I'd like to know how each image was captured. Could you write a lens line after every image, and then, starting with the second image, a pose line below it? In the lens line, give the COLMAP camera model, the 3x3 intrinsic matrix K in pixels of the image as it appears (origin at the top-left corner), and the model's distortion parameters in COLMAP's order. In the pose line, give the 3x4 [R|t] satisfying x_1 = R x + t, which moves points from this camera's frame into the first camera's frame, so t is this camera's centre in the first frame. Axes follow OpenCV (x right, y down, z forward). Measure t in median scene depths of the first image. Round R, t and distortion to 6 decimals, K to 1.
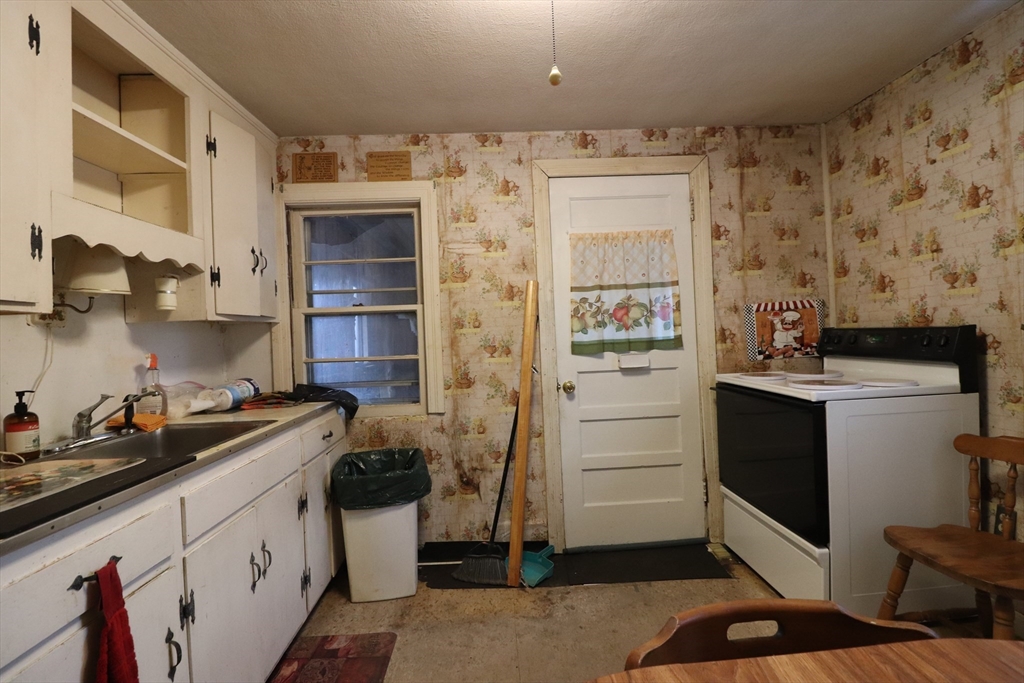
lens RADIAL K [[477.0, 0, 512.8], [0, 477.0, 336.3], [0, 0, 1]] dist [-0.000585, -0.013141]
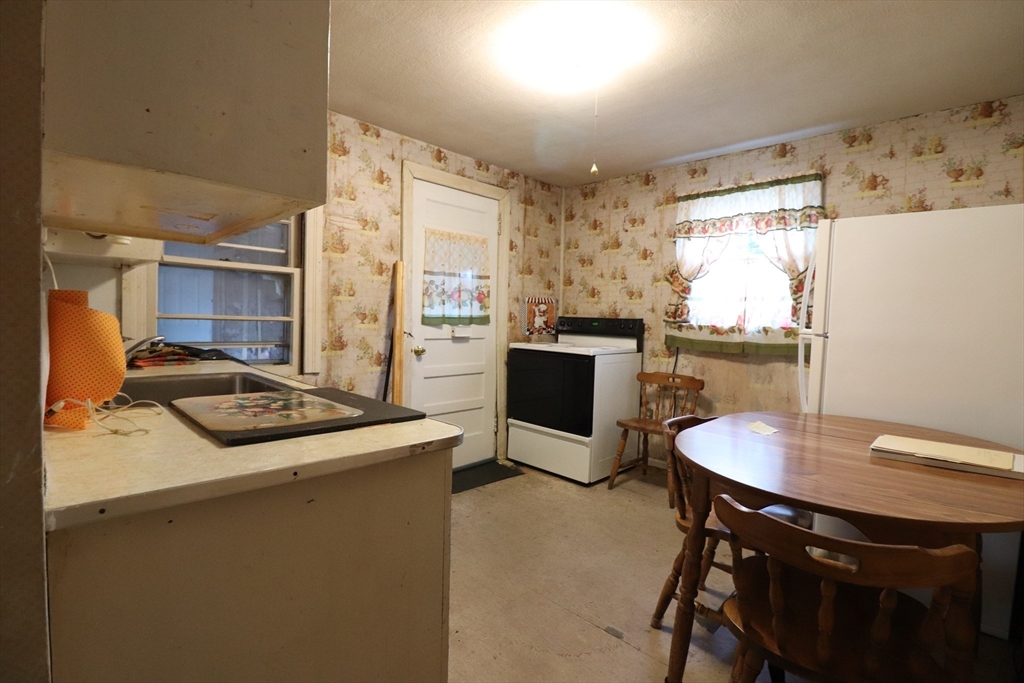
lens RADIAL K [[477.0, 0, 512.8], [0, 477.0, 336.3], [0, 0, 1]] dist [-0.000585, -0.013141]
pose [[0.728769, 0.035463, 0.683841, -0.557481], [-0.056249, 0.998383, 0.008170, 0.045194], [-0.682446, -0.044420, 0.729585, -0.073350]]
